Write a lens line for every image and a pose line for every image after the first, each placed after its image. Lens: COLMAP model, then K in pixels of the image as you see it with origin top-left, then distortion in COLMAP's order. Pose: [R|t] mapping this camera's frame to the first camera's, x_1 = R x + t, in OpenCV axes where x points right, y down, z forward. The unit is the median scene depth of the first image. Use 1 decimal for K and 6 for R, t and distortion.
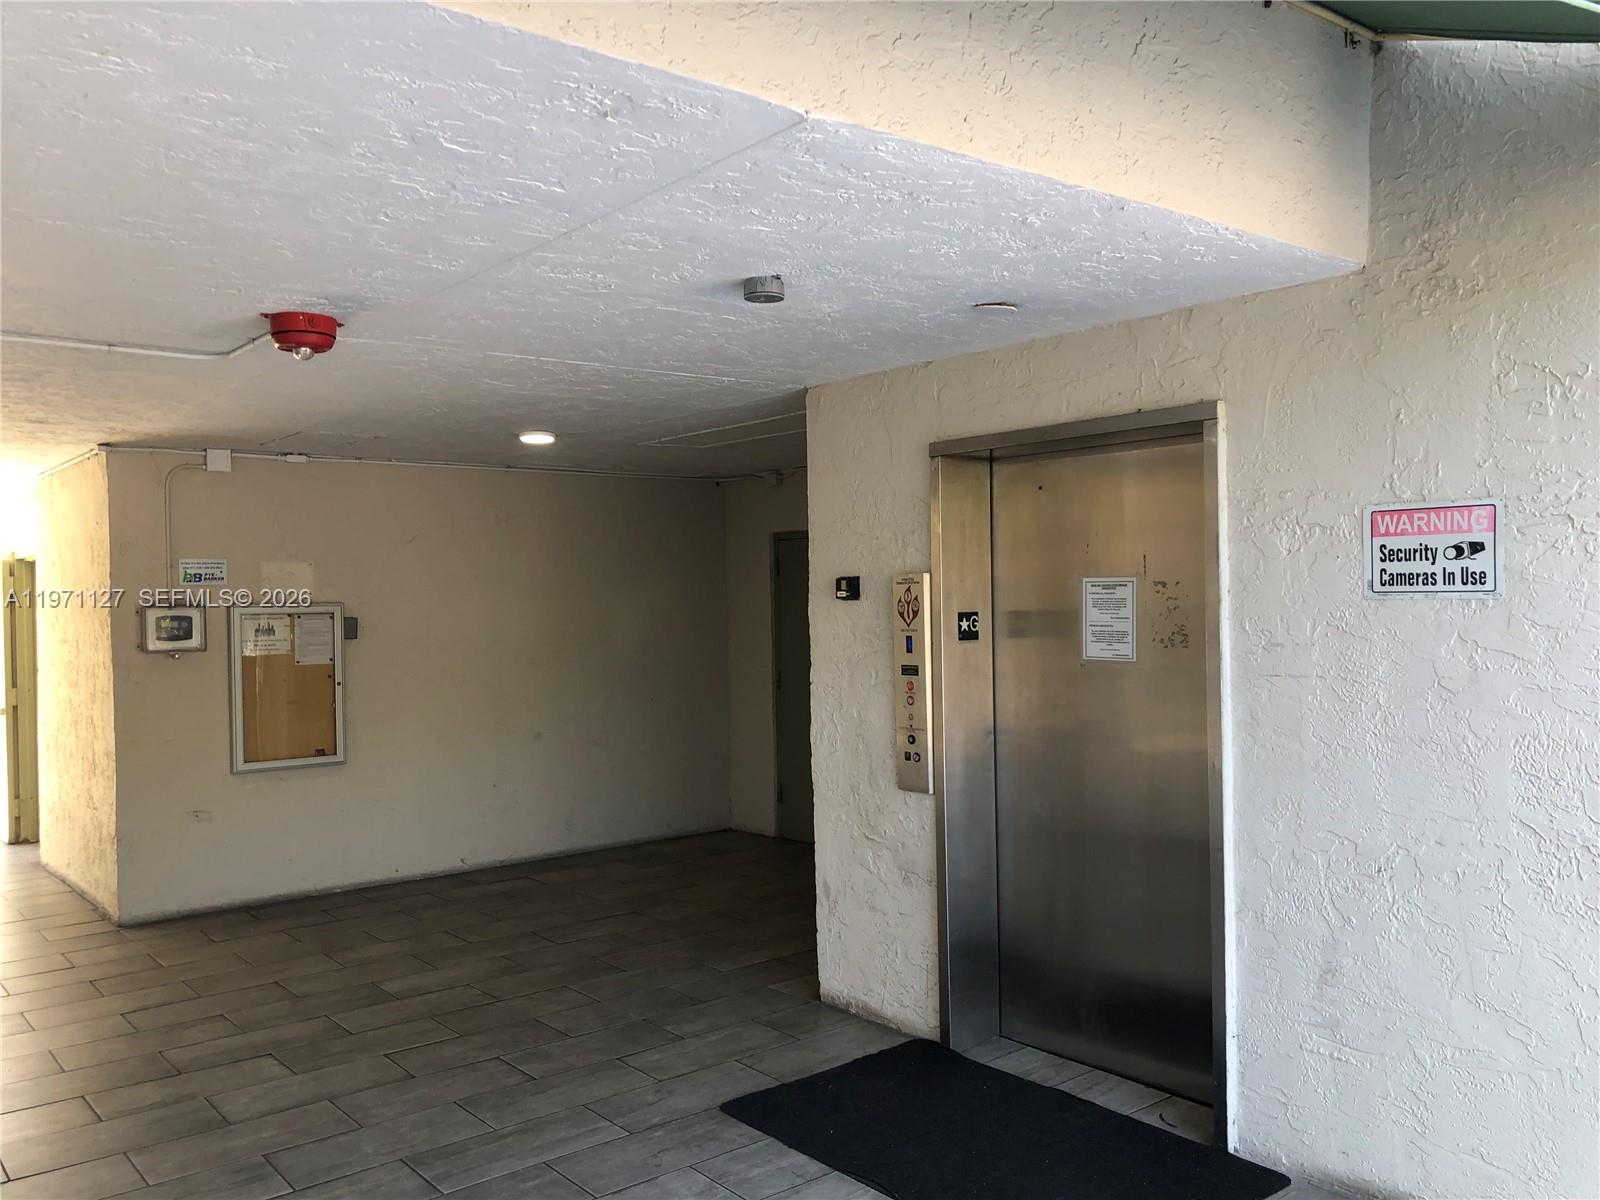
lens RADIAL K [[1318.9, 0, 800.0], [0, 1318.9, 600.0], [0, 0, 1]] dist [0.035605, -0.009996]
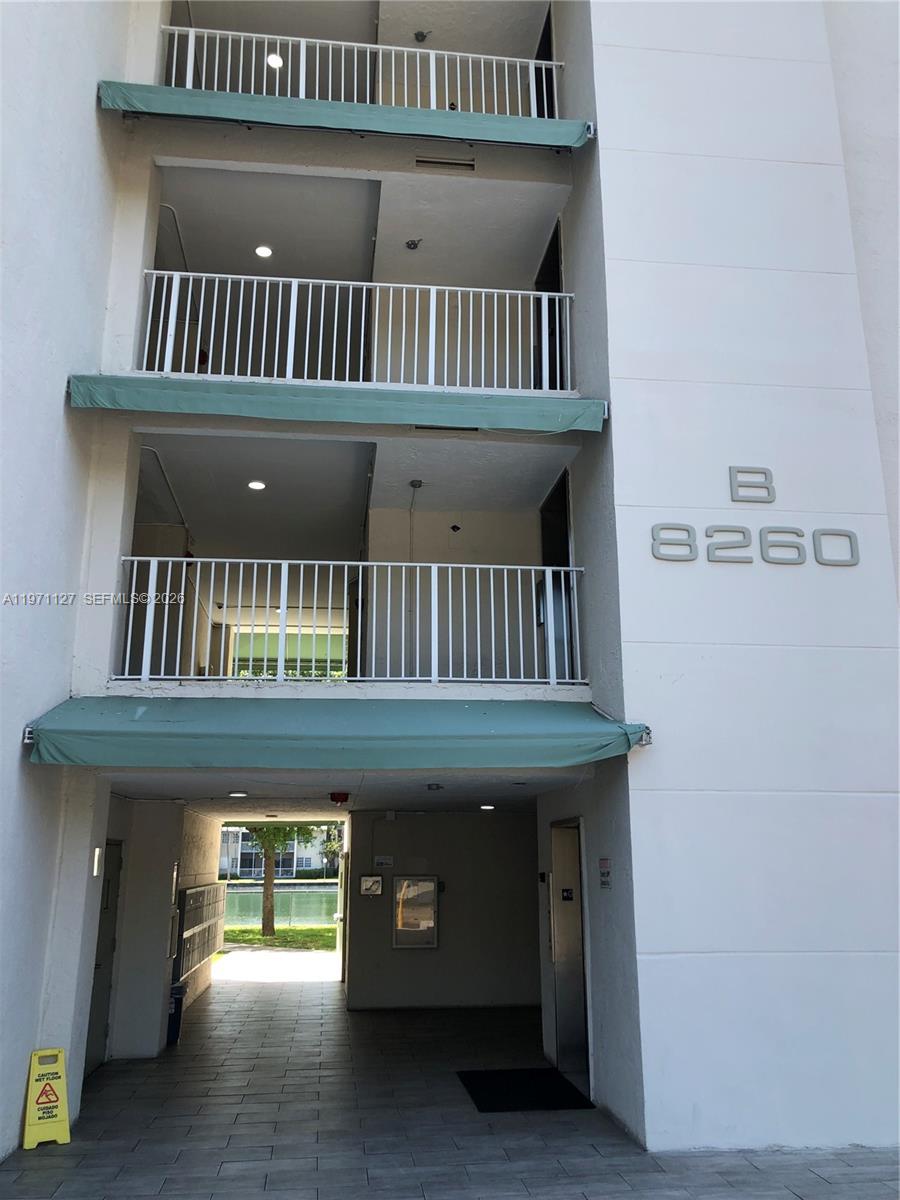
lens RADIAL K [[989.2, 0, 450.0], [0, 989.2, 600.0], [0, 0, 1]] dist [0.035605, -0.009996]
pose [[0.849114, -0.121516, -0.514041, 0.998414], [-0.012376, 0.968334, -0.249350, -0.051372], [0.528064, 0.218088, 0.820723, -0.838273]]
